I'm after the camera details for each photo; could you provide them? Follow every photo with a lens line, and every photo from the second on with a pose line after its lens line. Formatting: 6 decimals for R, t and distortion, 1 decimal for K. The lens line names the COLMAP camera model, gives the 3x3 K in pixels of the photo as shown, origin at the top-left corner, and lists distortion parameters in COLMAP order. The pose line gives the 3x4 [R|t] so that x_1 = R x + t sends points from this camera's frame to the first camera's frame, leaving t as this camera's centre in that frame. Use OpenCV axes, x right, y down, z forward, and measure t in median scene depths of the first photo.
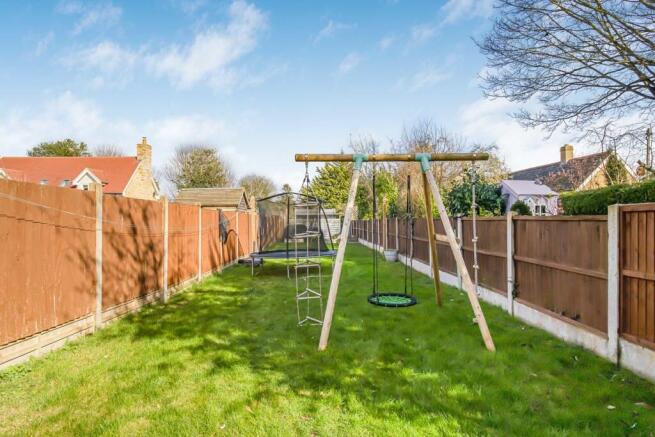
lens RADIAL K [[370.0, 0, 327.5], [0, 370.0, 218.5], [0, 0, 1]] dist [0.004211, 0.000117]
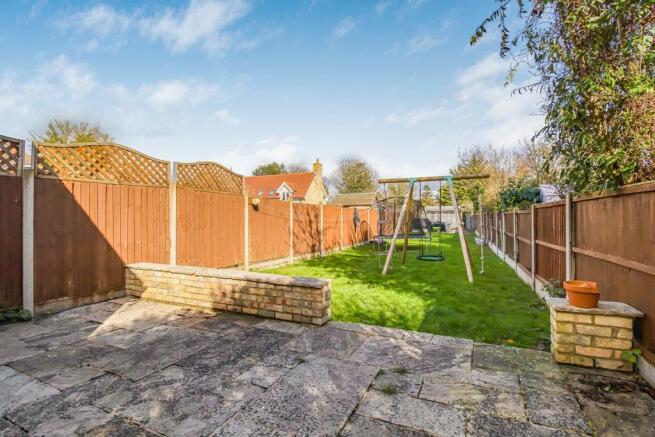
lens RADIAL K [[304.4, 0, 327.5], [0, 304.4, 218.5], [0, 0, 1]] dist [-0.000539, -0.000080]
pose [[0.907505, 0.006394, -0.419992, 0.116731], [-0.000965, 0.999913, 0.013138, 0.003407], [0.420040, -0.011518, 0.907433, -0.192568]]
